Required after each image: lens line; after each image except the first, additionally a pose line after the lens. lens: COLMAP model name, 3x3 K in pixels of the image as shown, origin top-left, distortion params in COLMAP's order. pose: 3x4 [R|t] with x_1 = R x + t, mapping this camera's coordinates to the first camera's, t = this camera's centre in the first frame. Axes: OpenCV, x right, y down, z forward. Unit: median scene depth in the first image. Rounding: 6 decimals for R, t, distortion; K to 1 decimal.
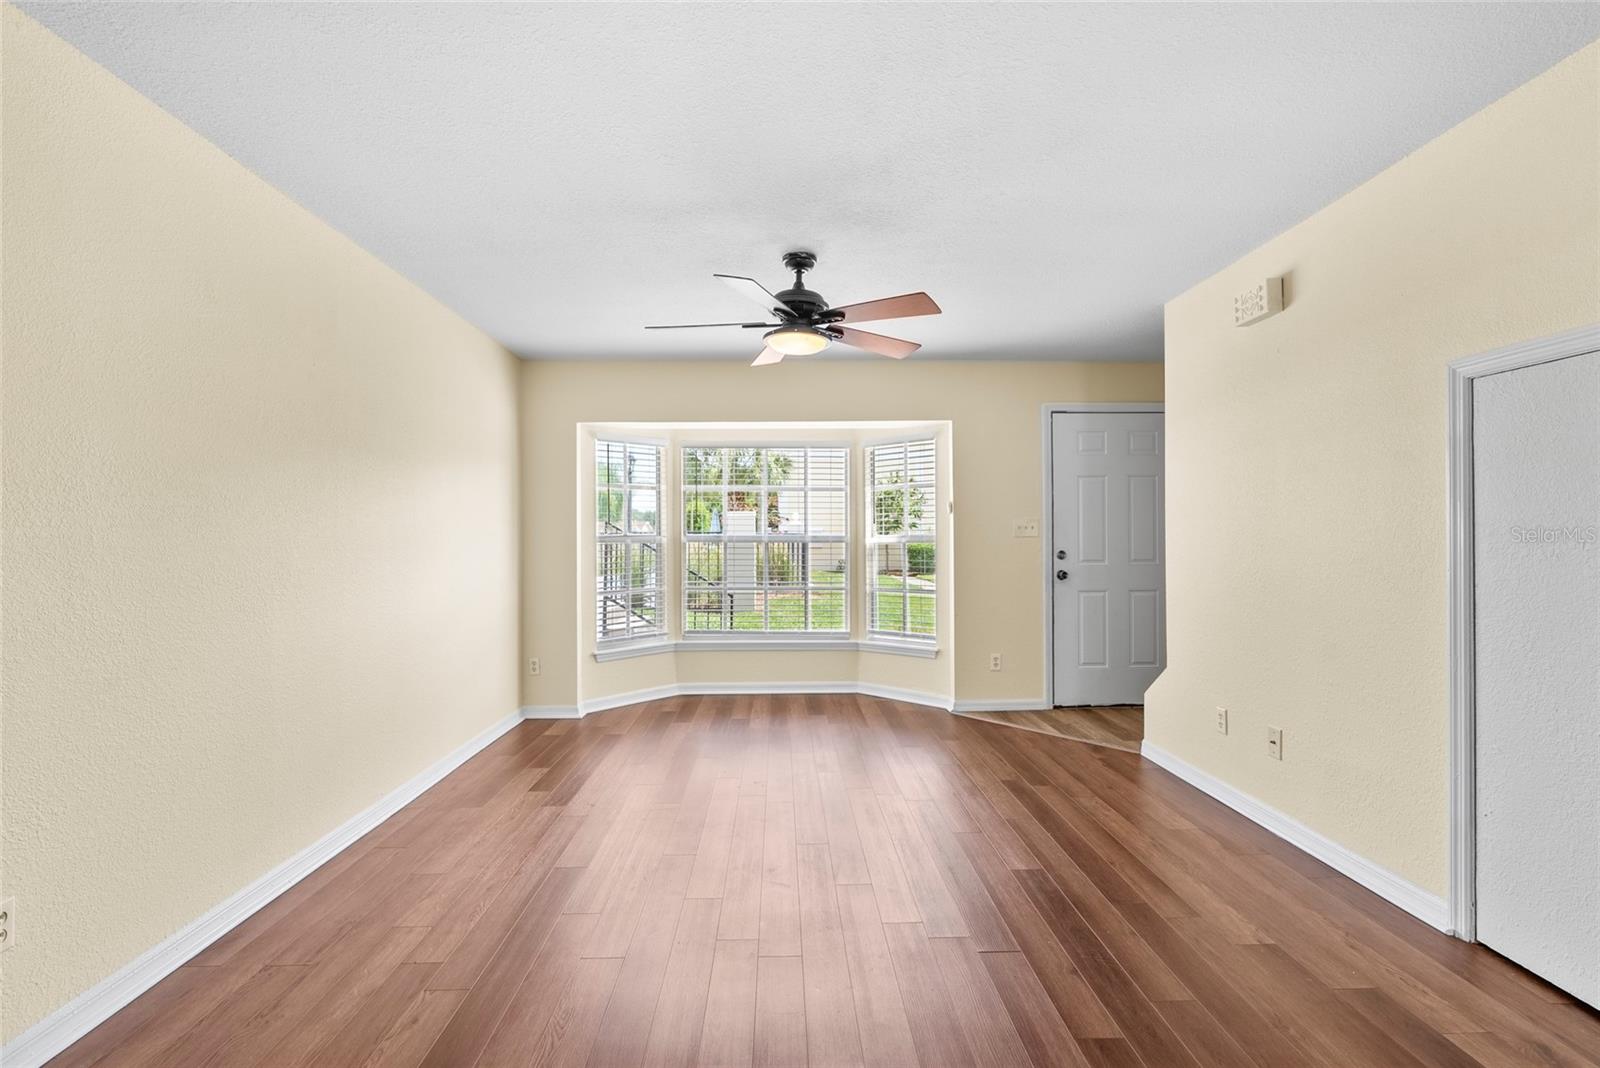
lens RADIAL K [[735.1, 0, 793.2], [0, 735.1, 534.1], [0, 0, 1]] dist [-0.011524, 0.004584]
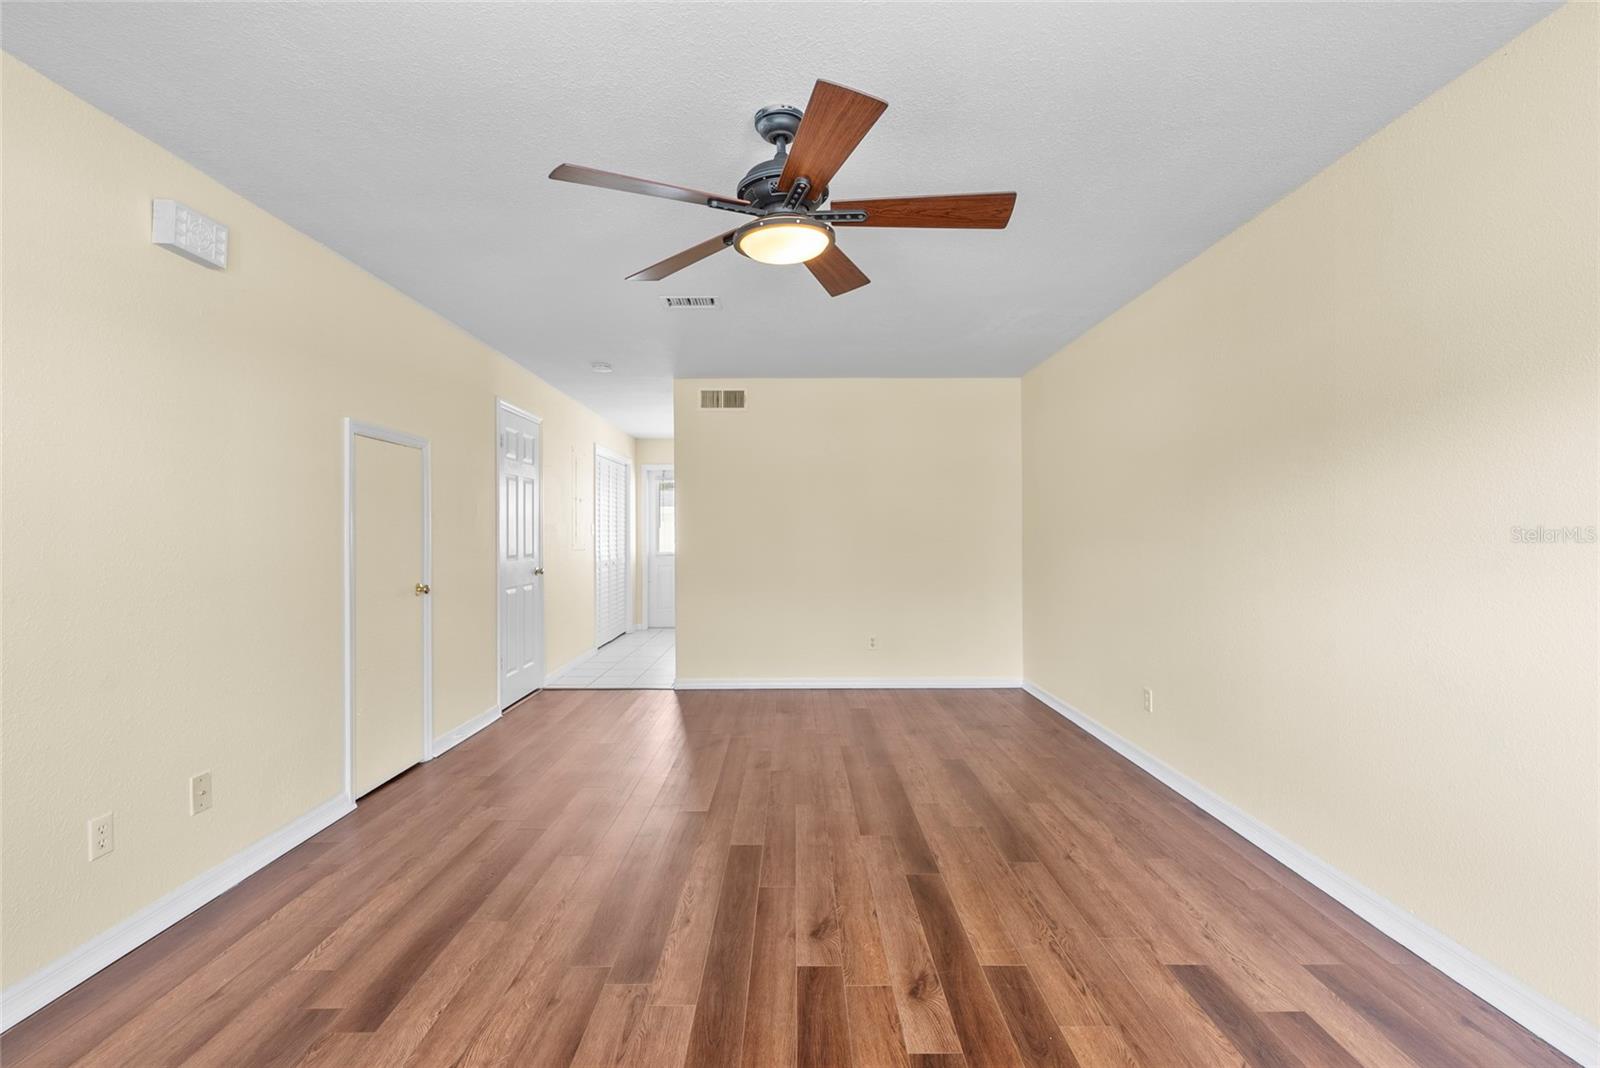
lens RADIAL K [[735.1, 0, 797.7], [0, 735.1, 533.7], [0, 0, 1]] dist [-0.011524, 0.004584]
pose [[-0.999806, 0.011274, 0.016154, -0.009713], [0.011201, 0.999927, -0.004603, 0.005508], [-0.016204, -0.004421, -0.999859, 1.052342]]
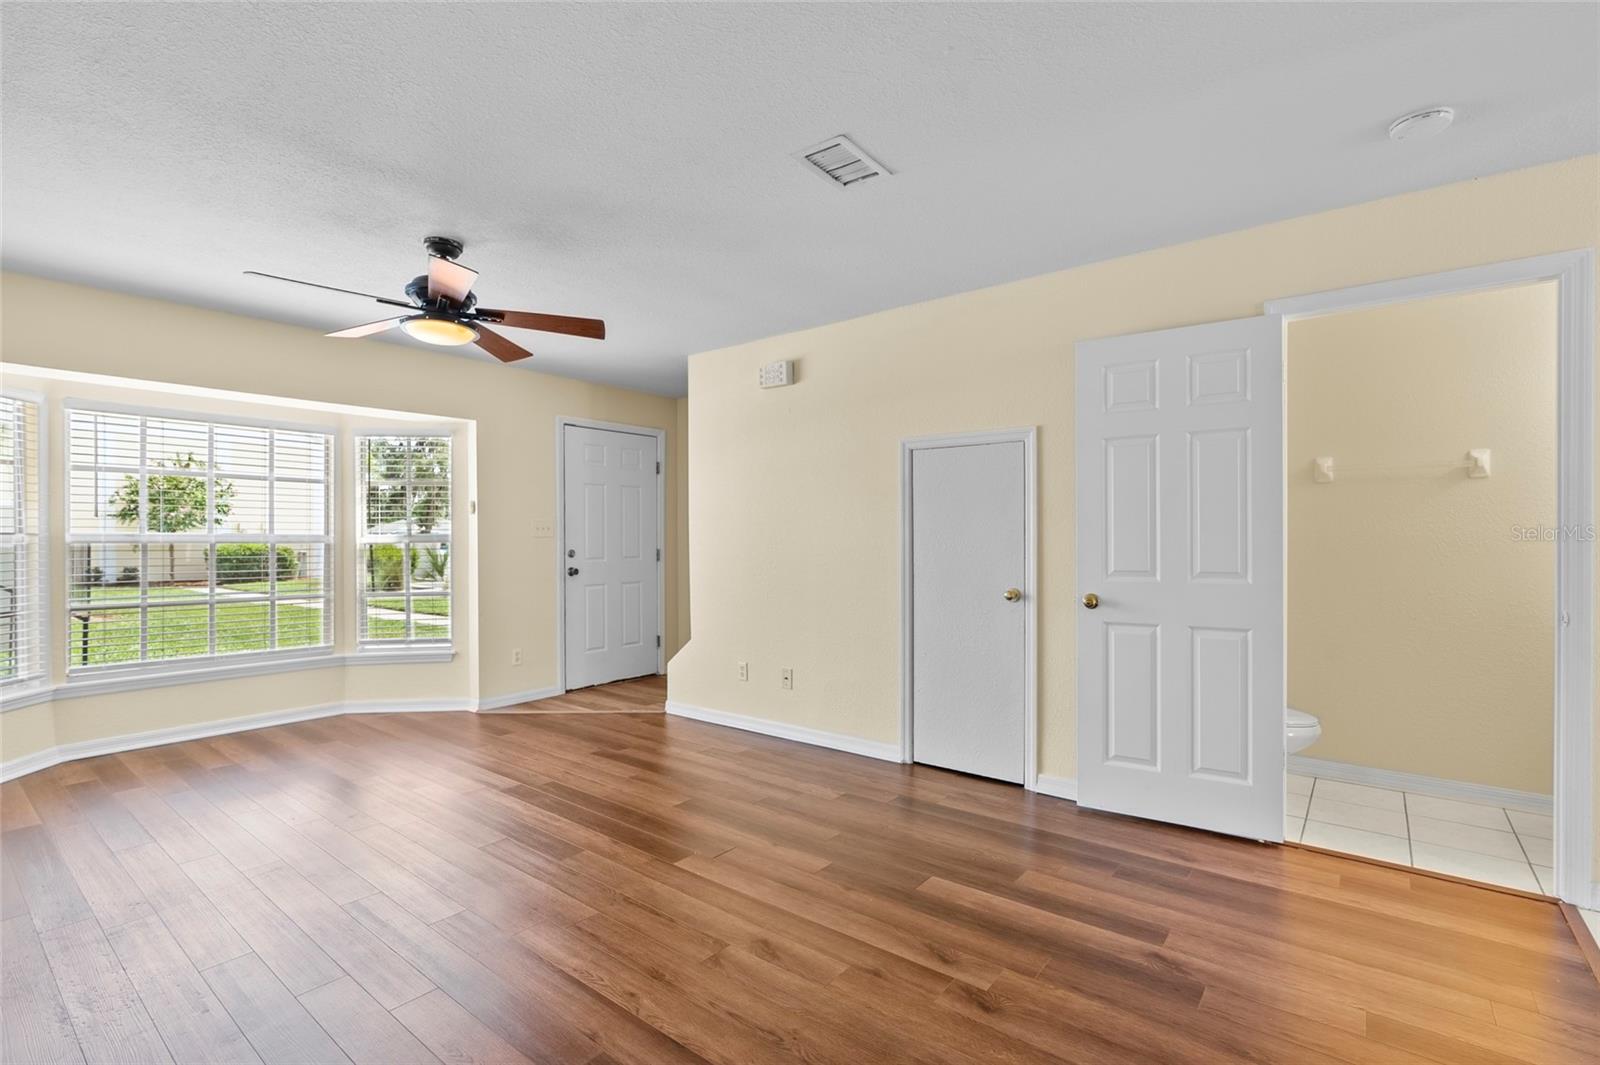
lens RADIAL K [[735.1, 0, 799.7], [0, 735.1, 534.0], [0, 0, 1]] dist [-0.011524, 0.004584]
pose [[0.643707, 0.006947, 0.765240, -0.264712], [-0.005749, 0.999974, -0.004243, 0.001554], [-0.765250, -0.001668, 0.643731, 0.020570]]
